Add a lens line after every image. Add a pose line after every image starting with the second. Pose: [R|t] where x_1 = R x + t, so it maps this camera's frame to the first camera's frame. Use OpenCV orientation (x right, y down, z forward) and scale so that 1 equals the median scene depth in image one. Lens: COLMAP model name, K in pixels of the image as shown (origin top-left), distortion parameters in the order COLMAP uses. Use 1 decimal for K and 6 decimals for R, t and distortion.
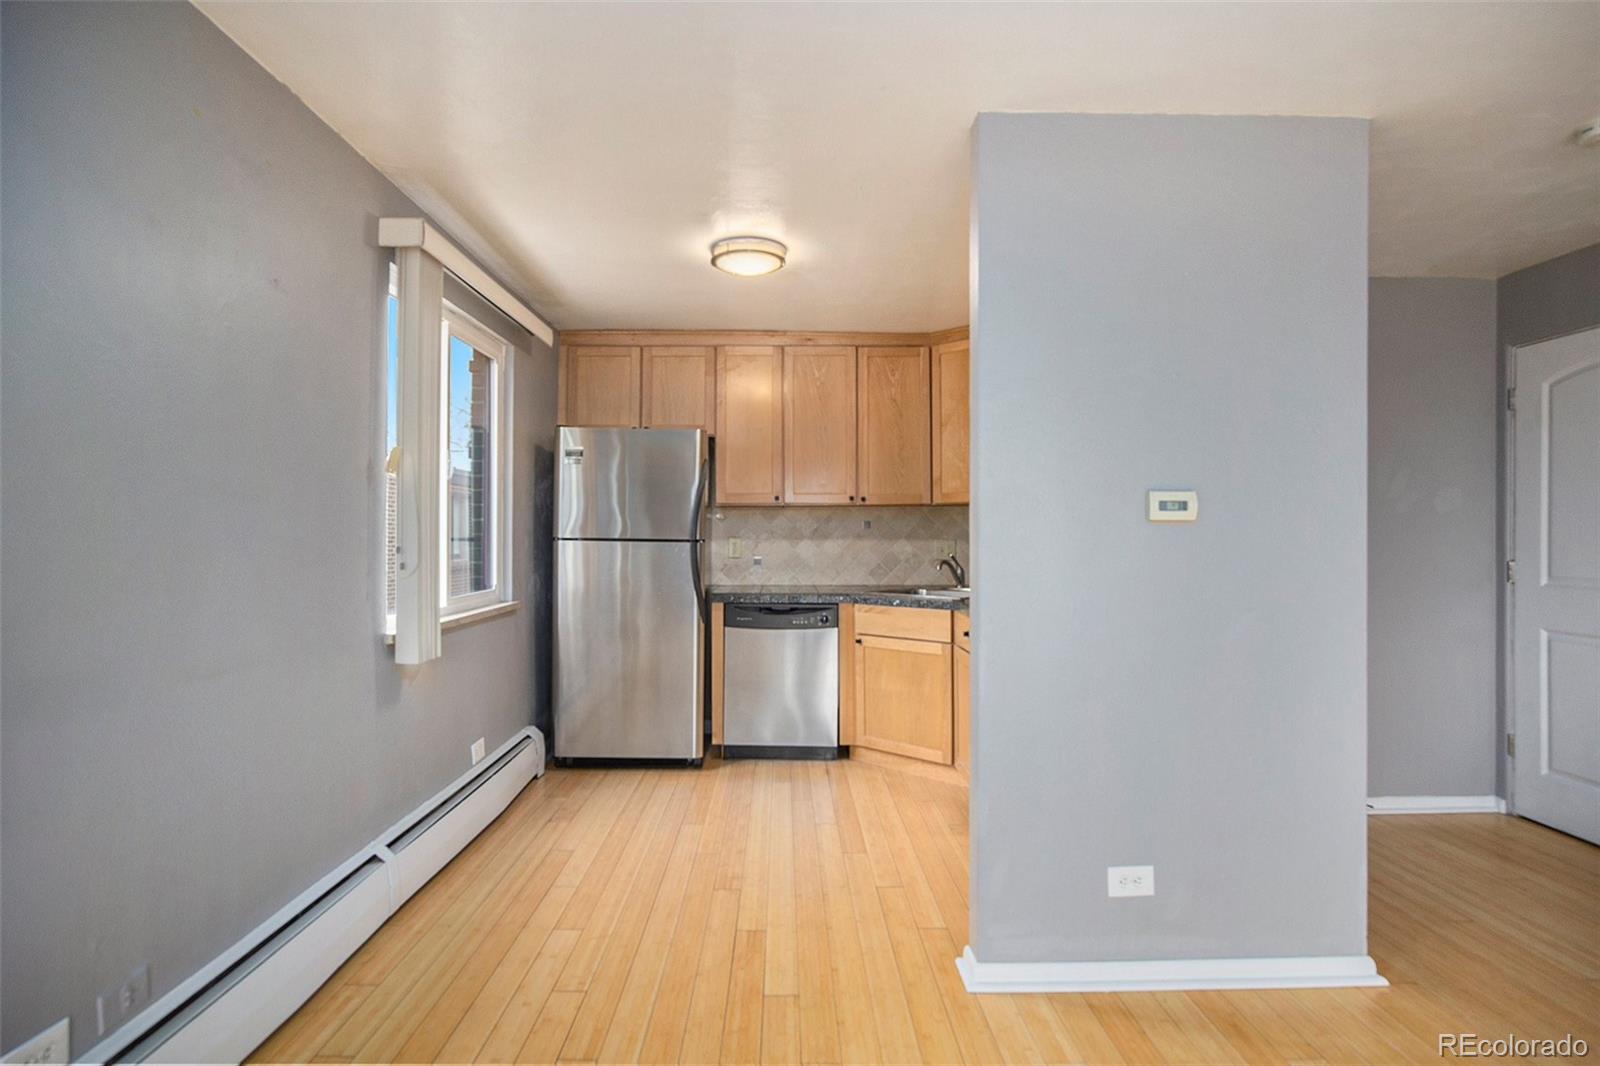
lens RADIAL K [[814.5, 0, 786.6], [0, 814.5, 532.9], [0, 0, 1]] dist [-0.022964, 0.000277]
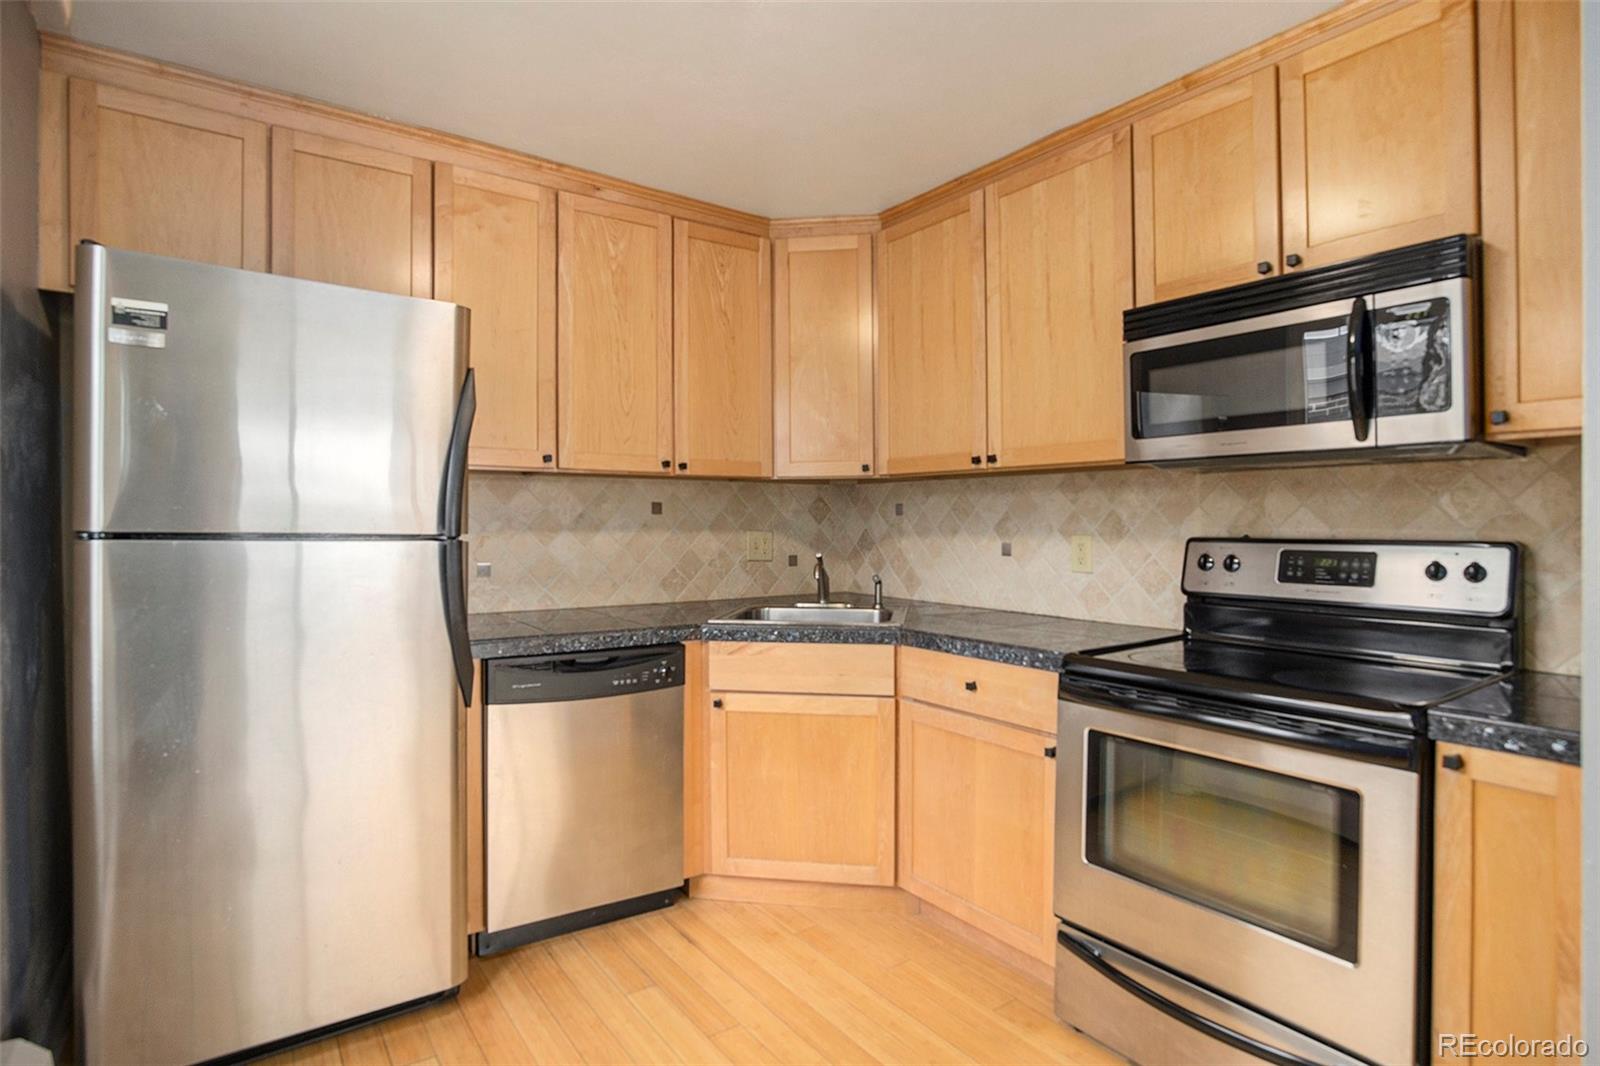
lens RADIAL K [[850.5, 0, 783.9], [0, 850.5, 528.6], [0, 0, 1]] dist [-0.029354, 0.000557]
pose [[0.826260, -0.002183, 0.563284, -0.221178], [-0.004418, 0.999937, 0.010356, -0.001558], [-0.563271, -0.011046, 0.826198, 0.459591]]
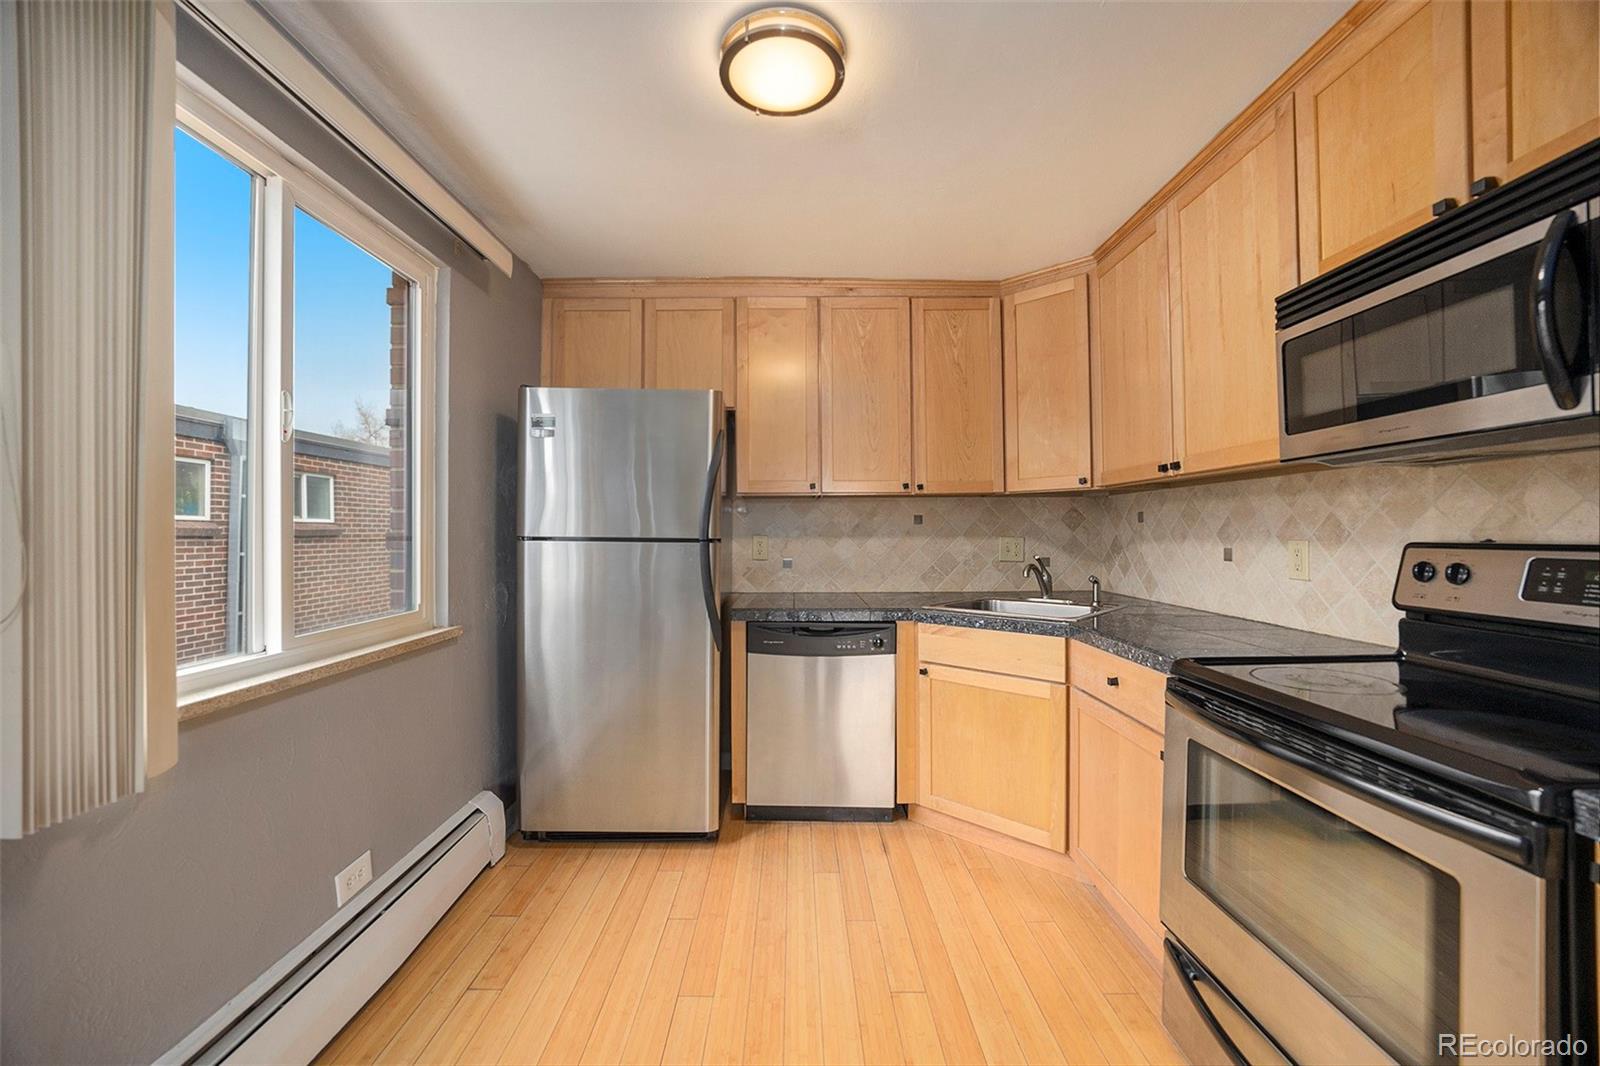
lens RADIAL K [[621.7, 0, 783.1], [0, 621.7, 533.1], [0, 0, 1]] dist [-0.026614, 0.007396]
pose [[0.999765, -0.003159, -0.021426, -0.029670], [0.003234, 0.999989, 0.003440, 0.001339], [0.021415, -0.003508, 0.999765, 0.417909]]
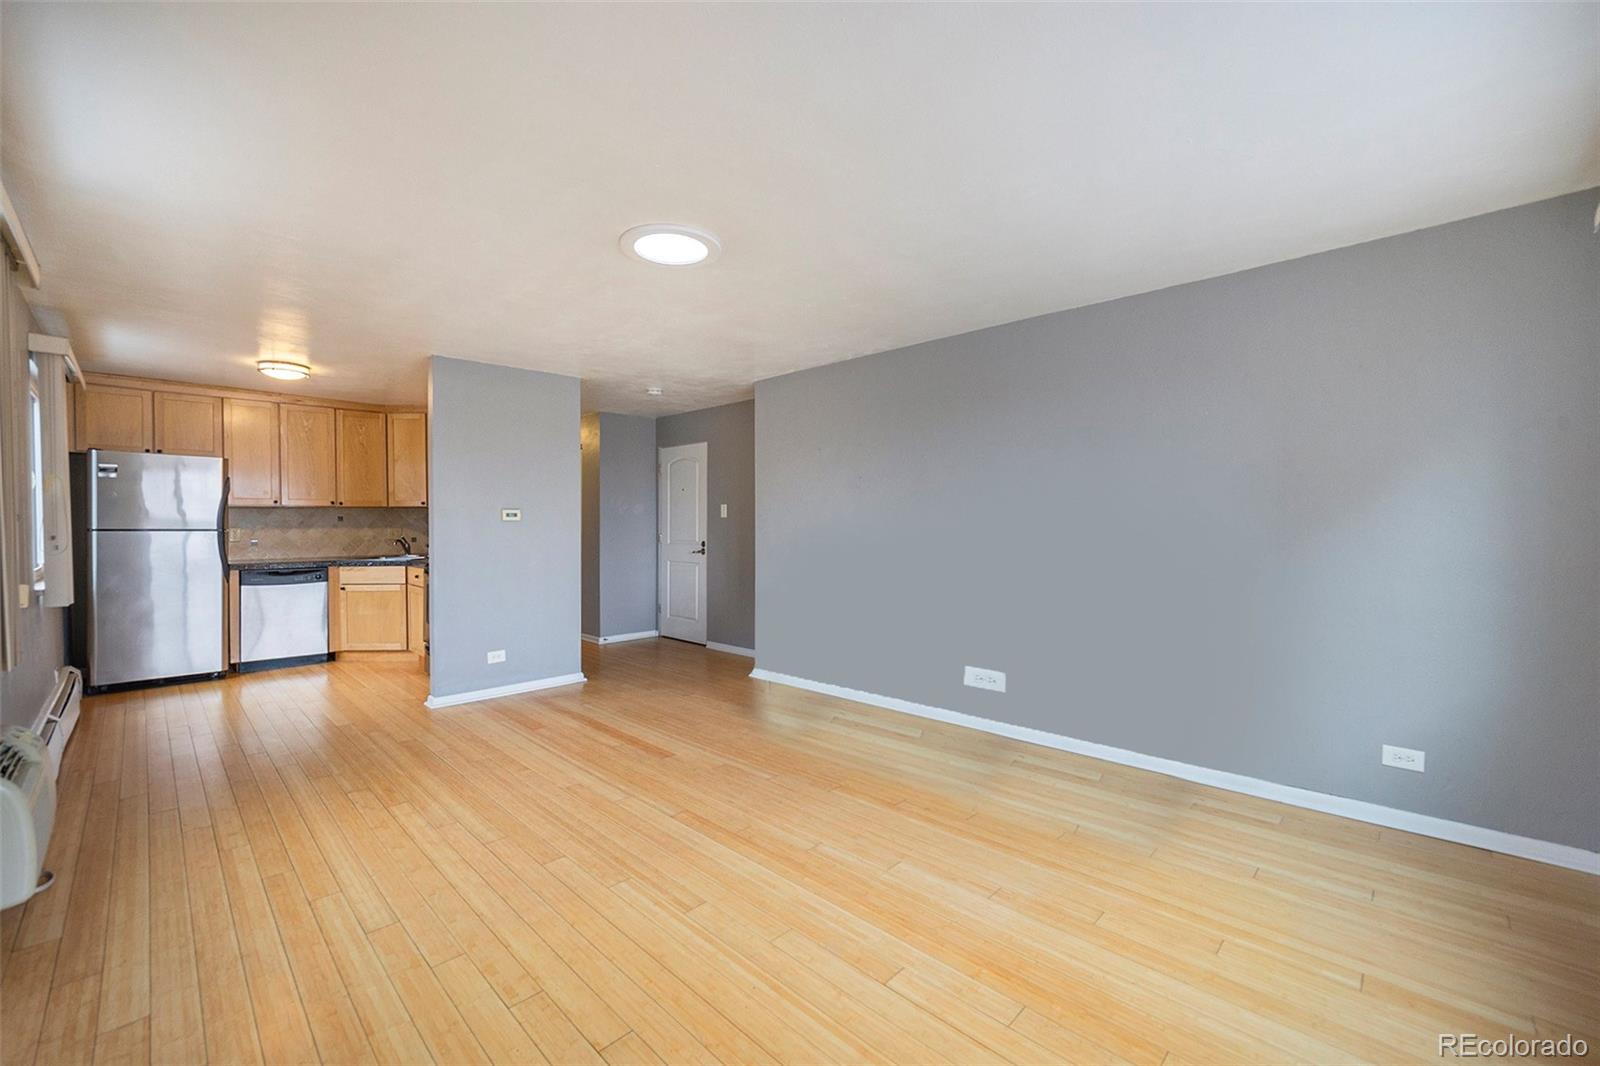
lens RADIAL K [[668.2, 0, 800.0], [0, 668.2, 533.0], [0, 0, 1]] dist [-0.029878, 0.009750]
pose [[0.706420, -0.014294, 0.707649, -0.207614], [-0.000542, 0.999785, 0.020736, -0.010789], [-0.707793, -0.015032, 0.706260, -0.632311]]
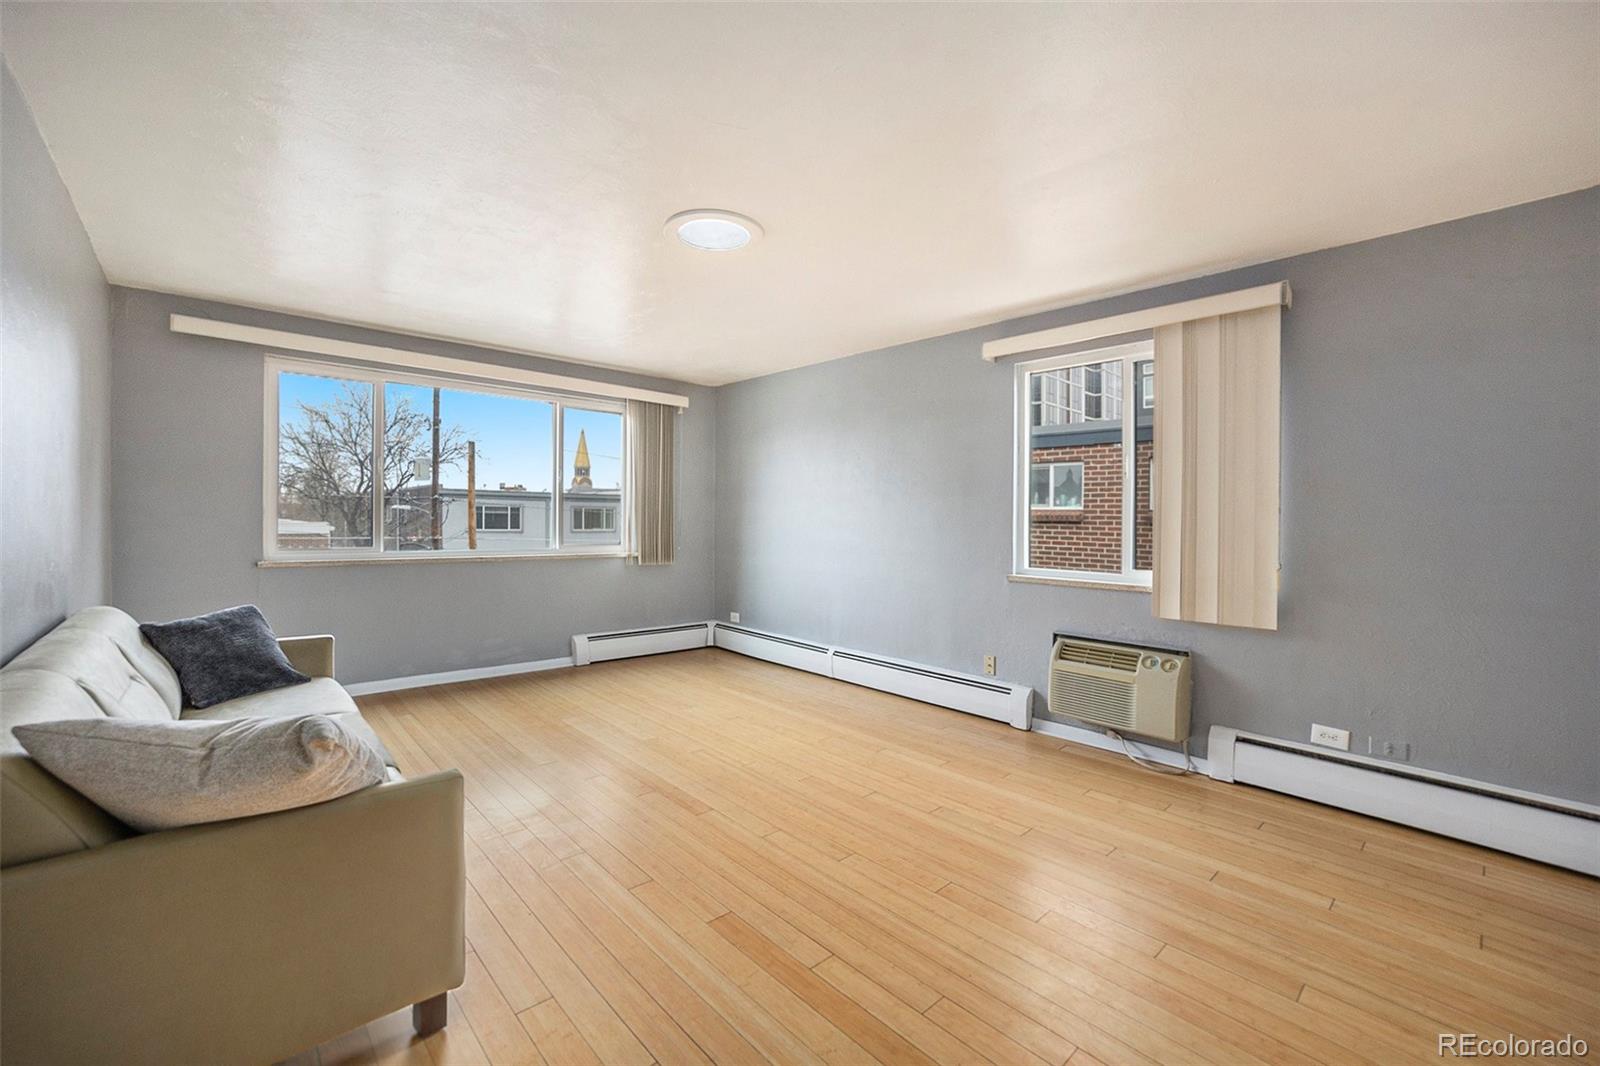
lens RADIAL K [[668.2, 0, 800.0], [0, 668.2, 533.0], [0, 0, 1]] dist [-0.029878, 0.009750]
pose [[-0.744988, 0.002907, -0.667072, 0.532372], [-0.012771, 0.999745, 0.018619, 0.004444], [0.666956, 0.022390, -0.744761, 0.450064]]
